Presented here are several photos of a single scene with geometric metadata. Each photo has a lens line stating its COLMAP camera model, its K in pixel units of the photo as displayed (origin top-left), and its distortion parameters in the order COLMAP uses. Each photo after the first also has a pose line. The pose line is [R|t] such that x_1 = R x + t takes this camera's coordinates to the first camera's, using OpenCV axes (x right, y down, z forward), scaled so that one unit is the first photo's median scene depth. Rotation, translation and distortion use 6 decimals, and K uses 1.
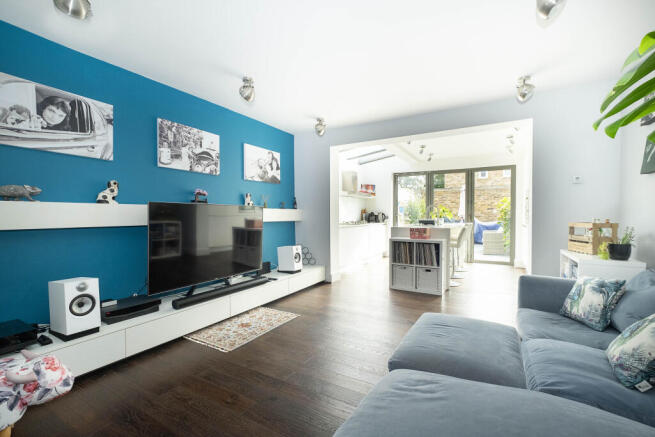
lens RADIAL K [[283.5, 0, 326.3], [0, 283.5, 218.5], [0, 0, 1]] dist [-0.001476, 0.000095]
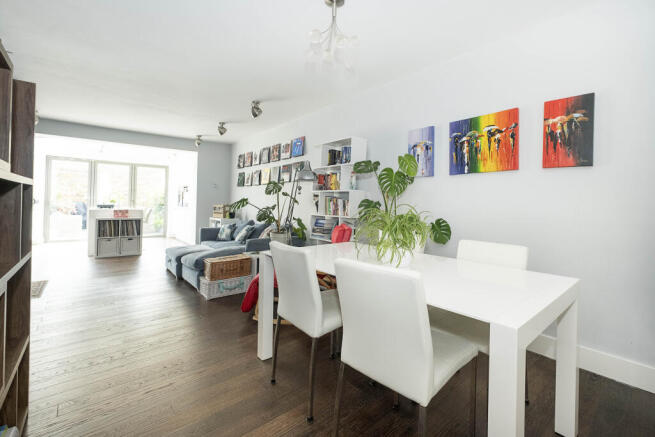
lens RADIAL K [[283.5, 0, 333.9], [0, 283.5, 204.0], [0, 0, 1]] dist [-0.001476, 0.000095]
pose [[0.345719, 0.005797, 0.938320, -0.402449], [-0.005348, 0.999977, -0.004207, 0.004154], [-0.938323, -0.003564, 0.345742, -0.292861]]
